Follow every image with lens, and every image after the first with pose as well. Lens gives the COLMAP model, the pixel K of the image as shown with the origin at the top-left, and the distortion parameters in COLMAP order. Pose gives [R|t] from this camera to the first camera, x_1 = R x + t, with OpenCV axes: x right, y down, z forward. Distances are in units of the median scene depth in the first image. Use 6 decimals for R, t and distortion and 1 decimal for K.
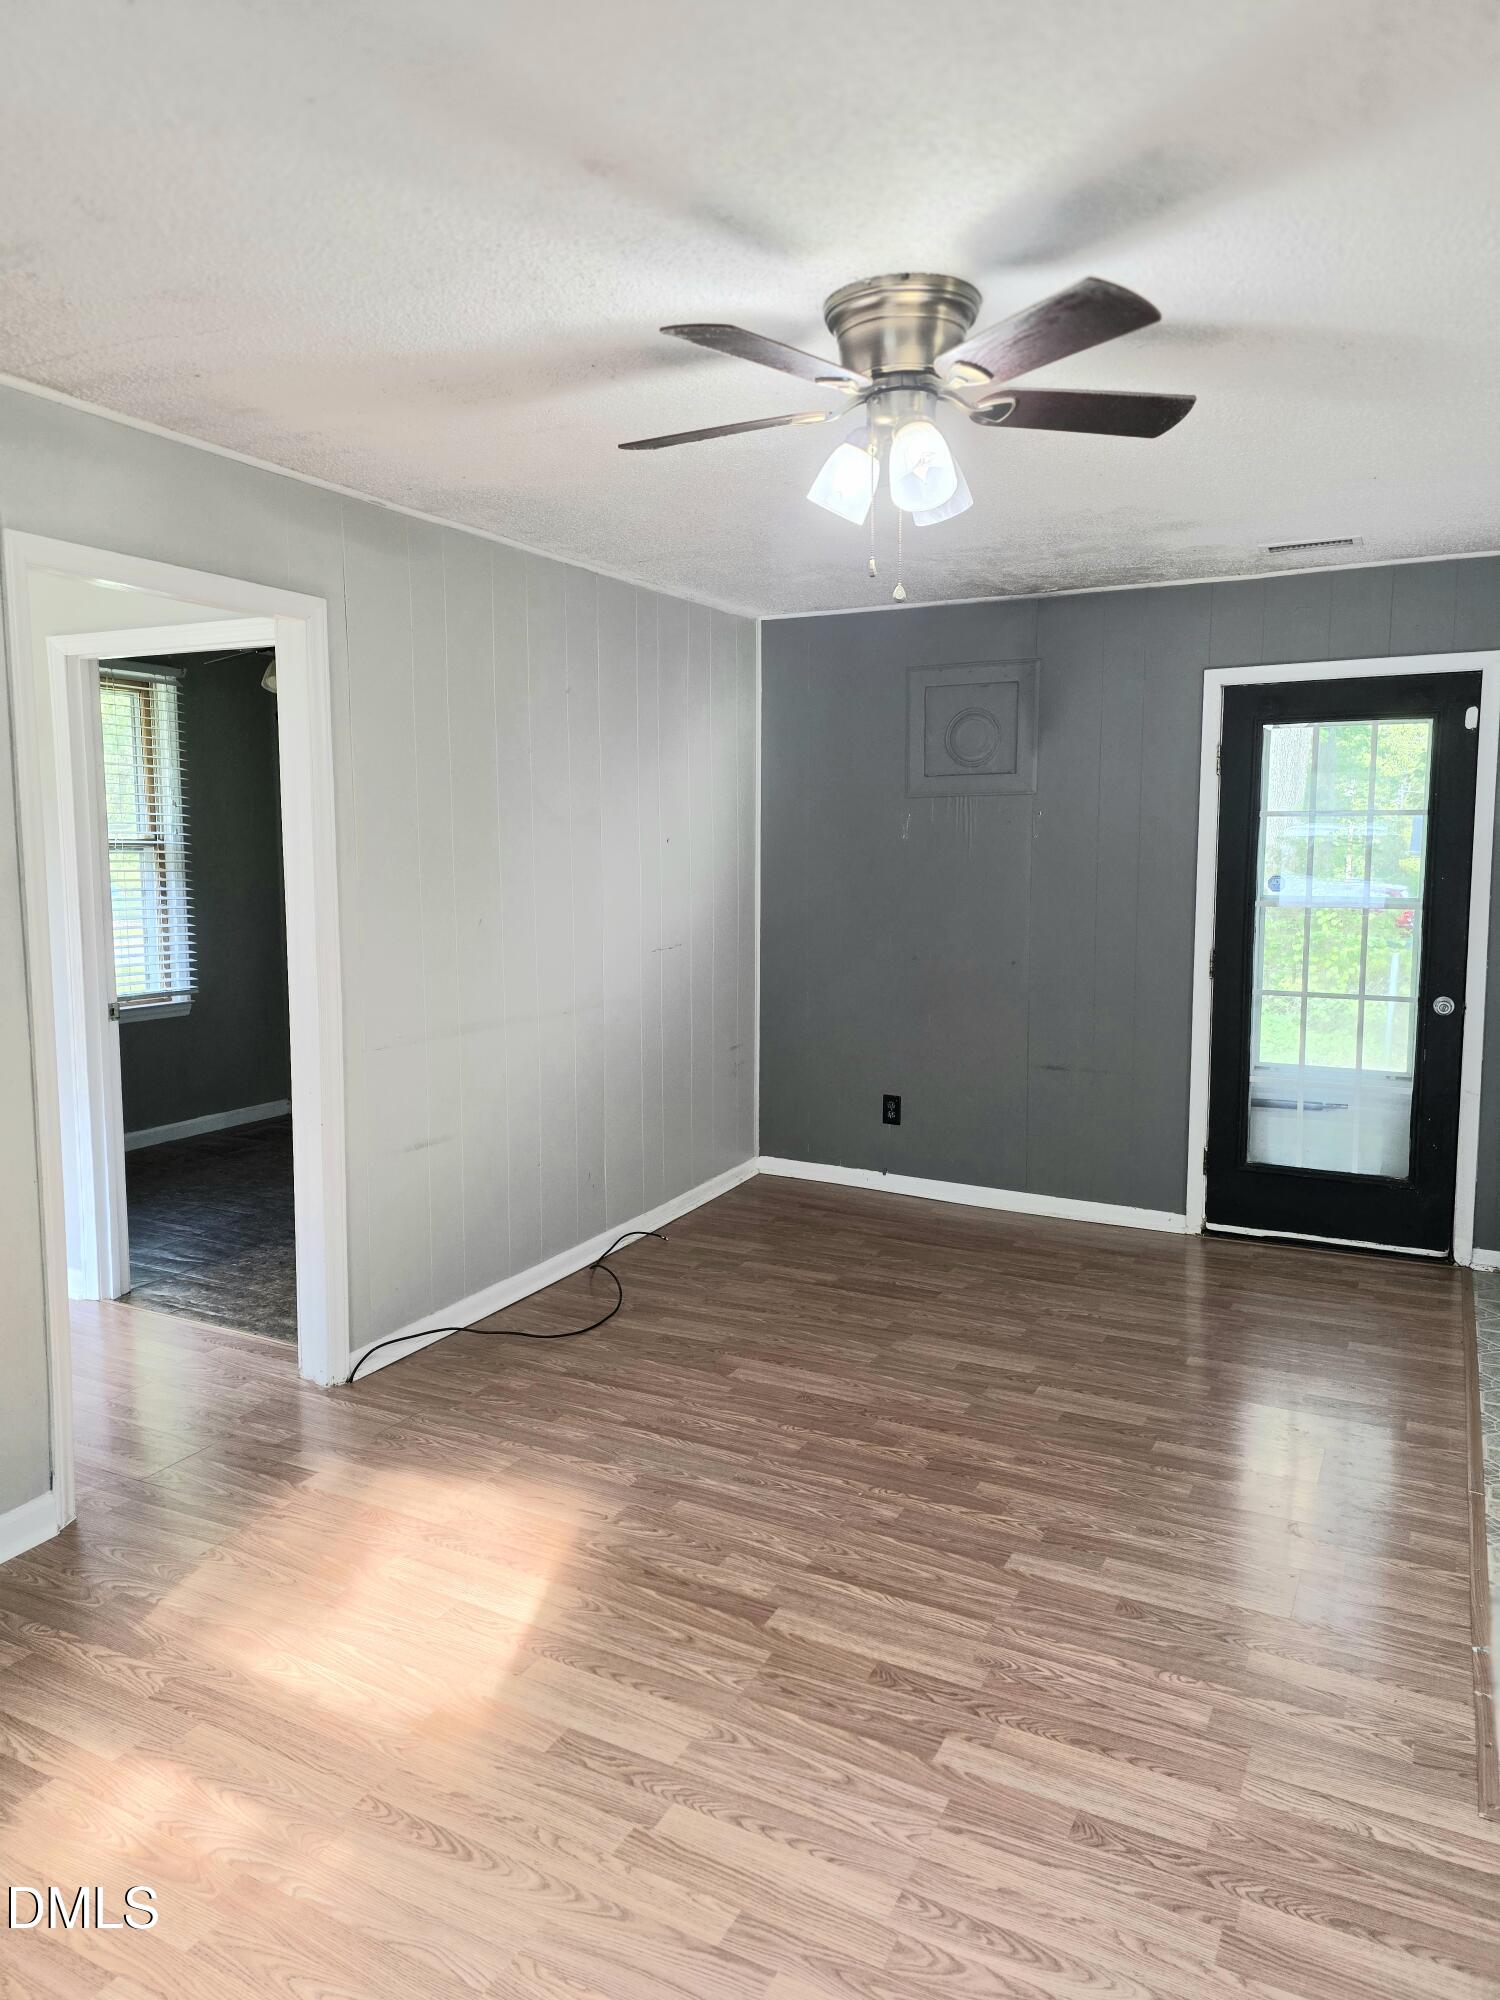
lens RADIAL K [[1352.2, 0, 751.0], [0, 1352.2, 983.9], [0, 0, 1]] dist [0.051223, -0.046284]
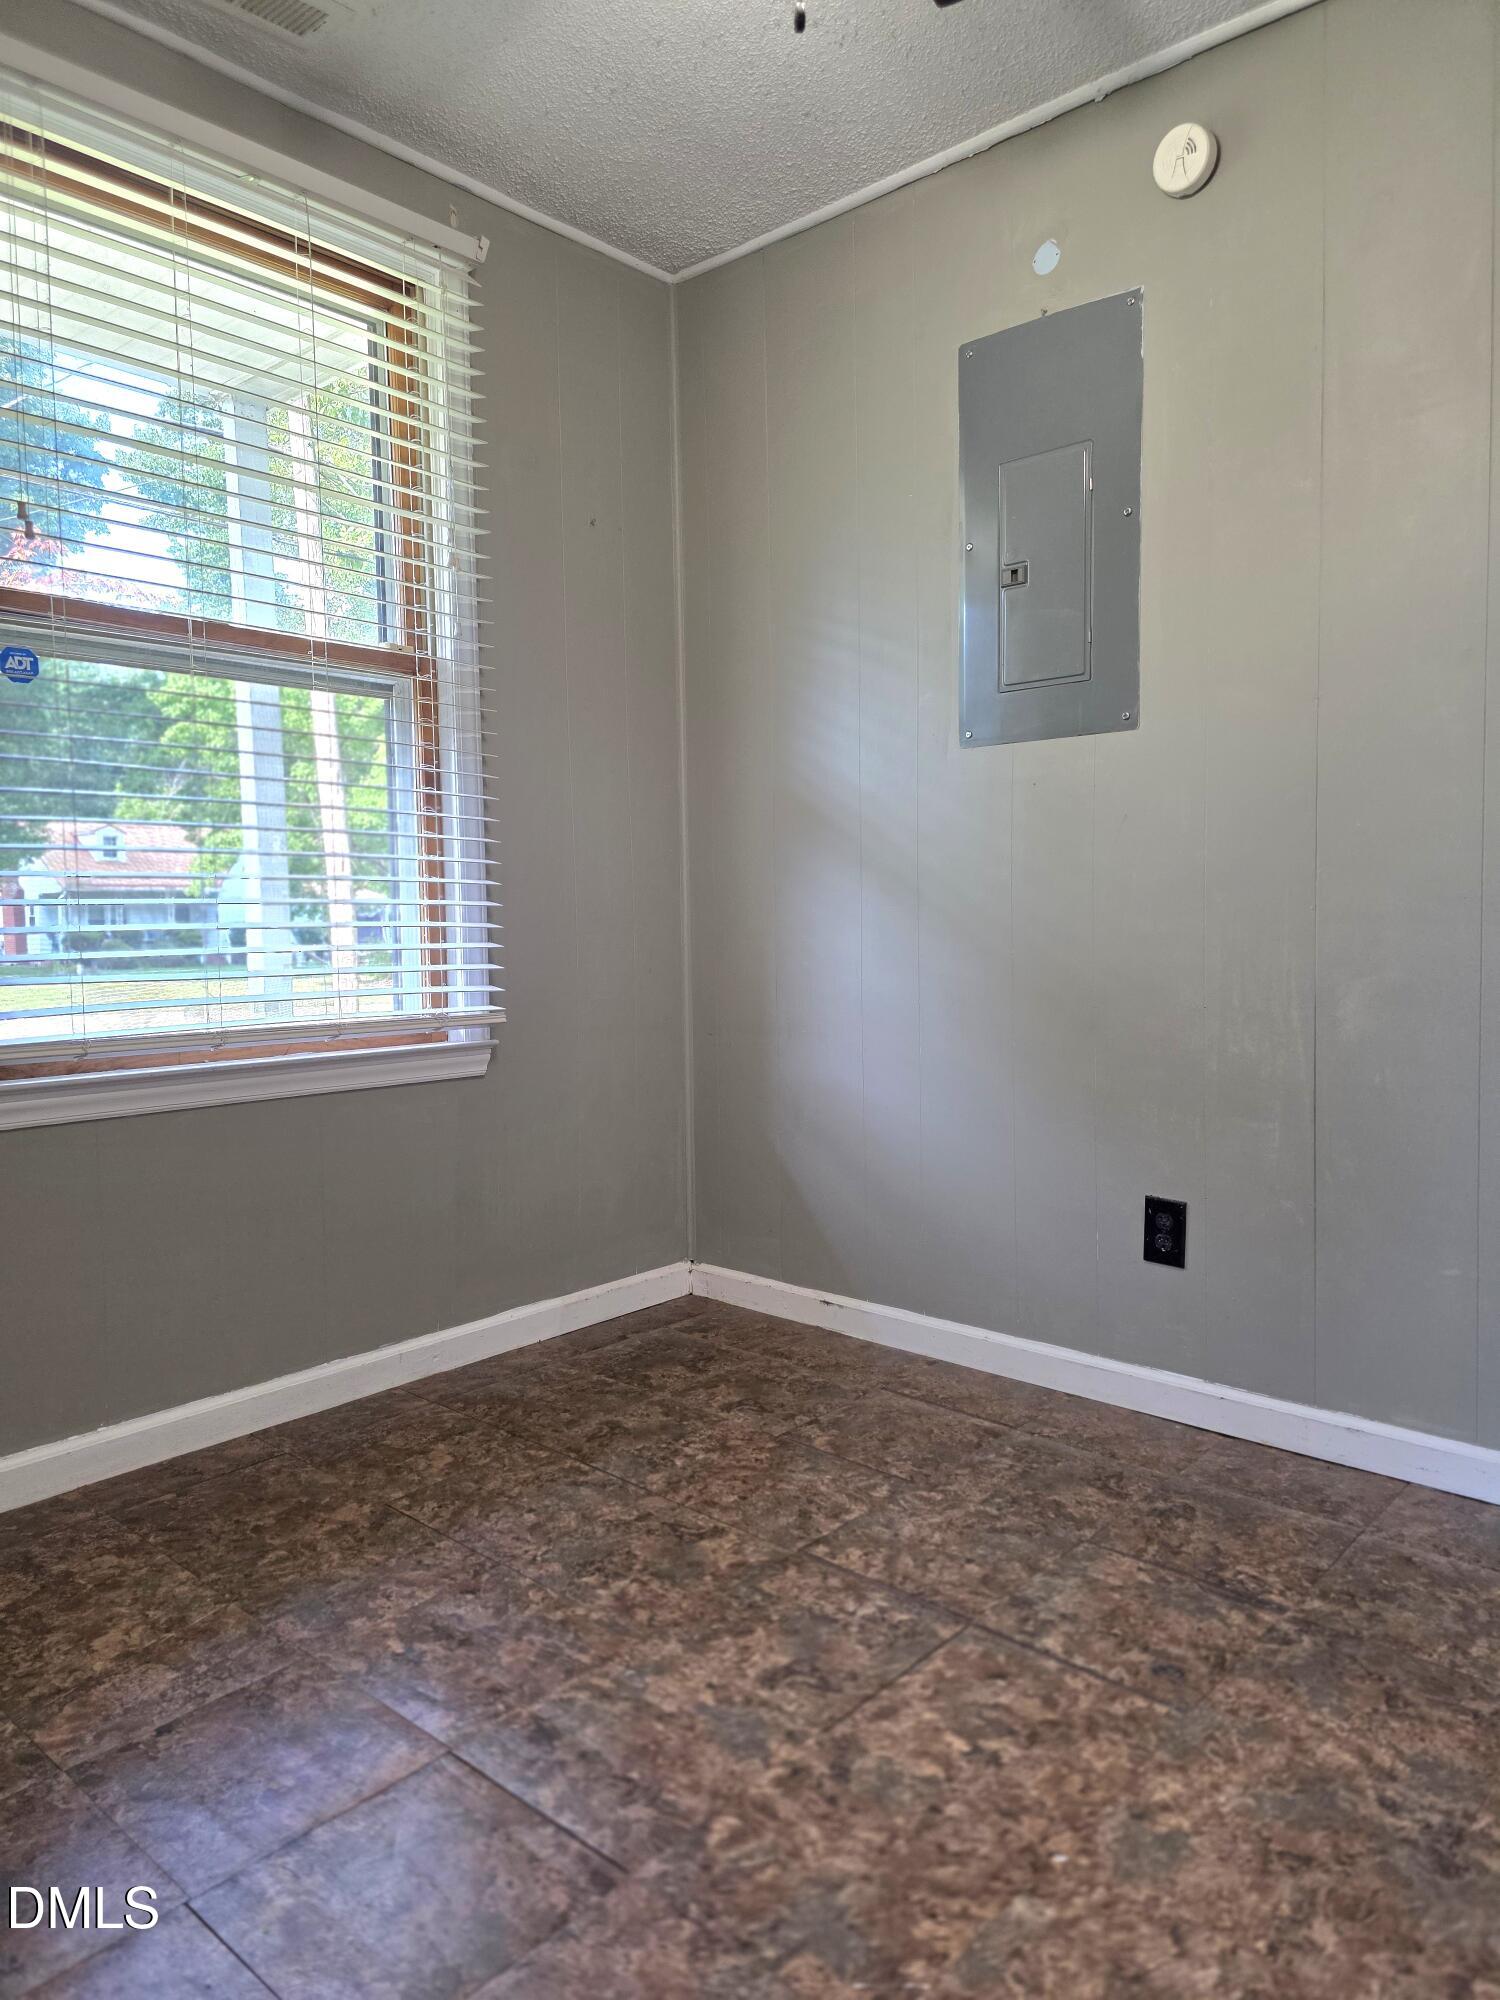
lens RADIAL K [[1352.2, 0, 750.1], [0, 1352.2, 1005.5], [0, 0, 1]] dist [0.051223, -0.046284]
pose [[0.968674, 0.013065, -0.247994, -0.423871], [-0.019372, 0.999548, -0.023009, 0.017690], [0.247581, 0.027092, 0.968488, 1.135931]]
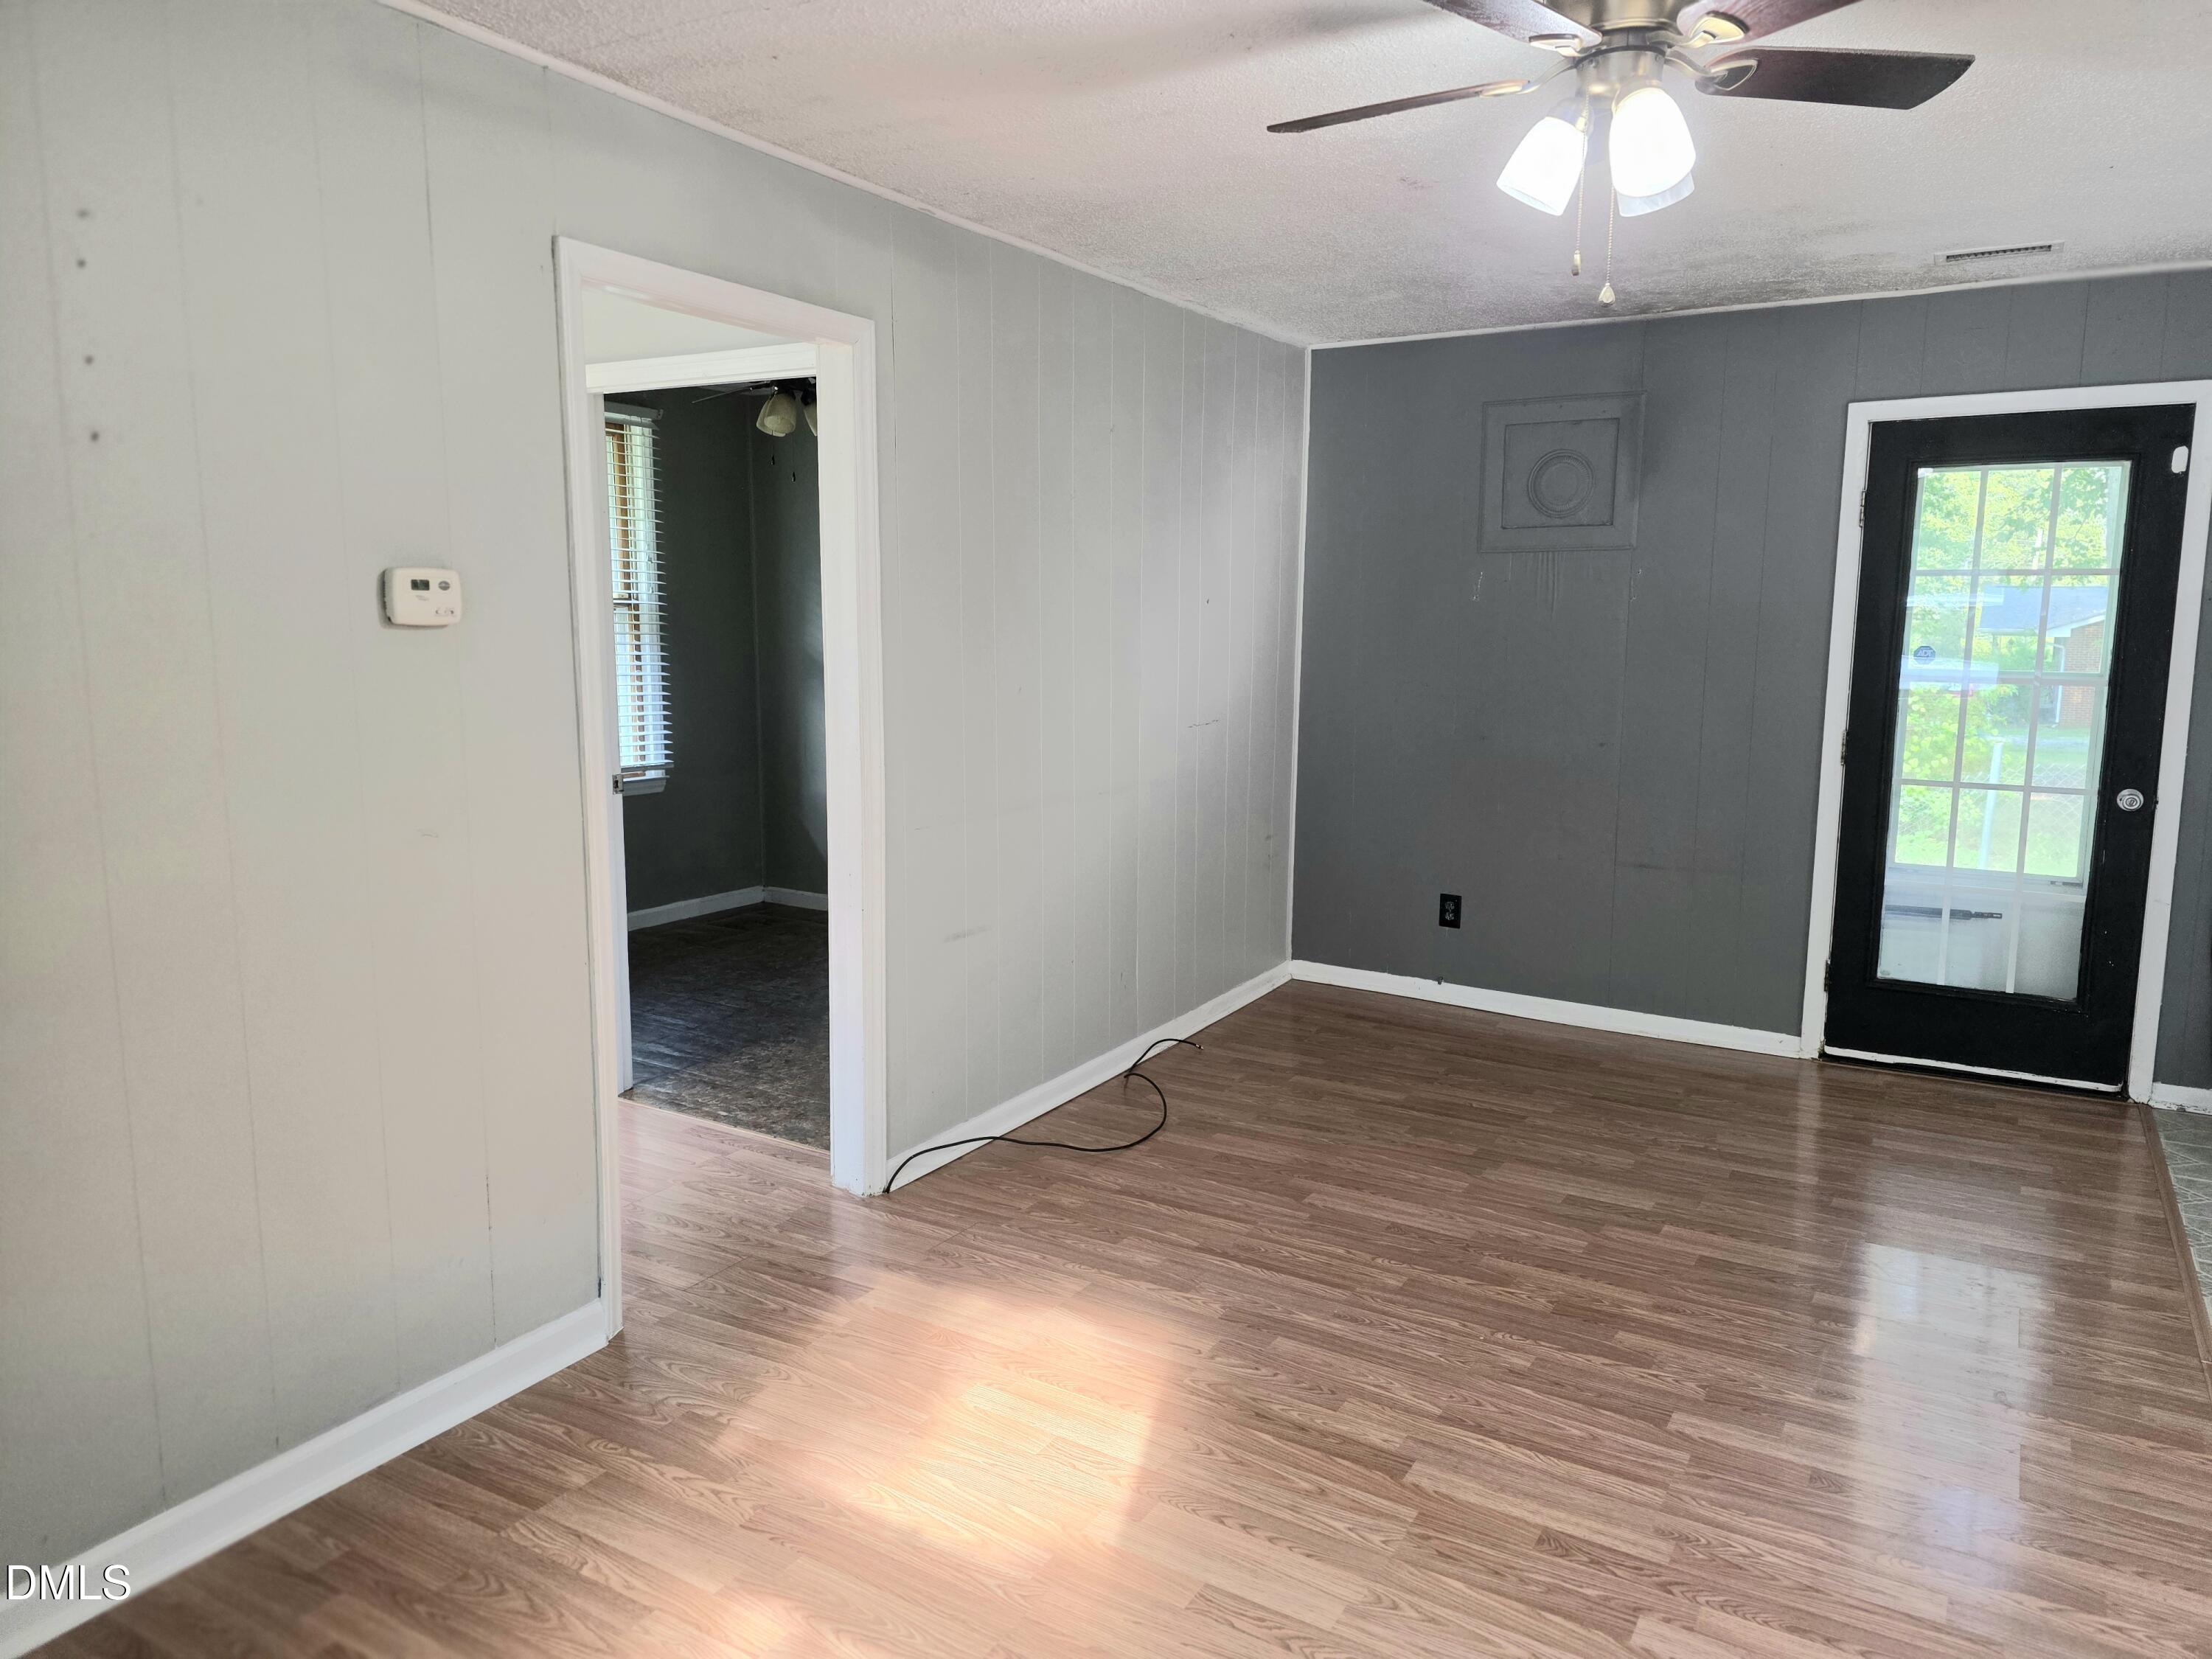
lens RADIAL K [[1495.5, 0, 1106.1], [0, 1495.5, 829.8], [0, 0, 1]] dist [0.051223, -0.046284]
pose [[0.997718, 0.016743, -0.065414, -0.089345], [-0.014171, 0.999116, 0.039579, 0.008033], [0.066018, -0.038562, 0.997073, 0.017632]]
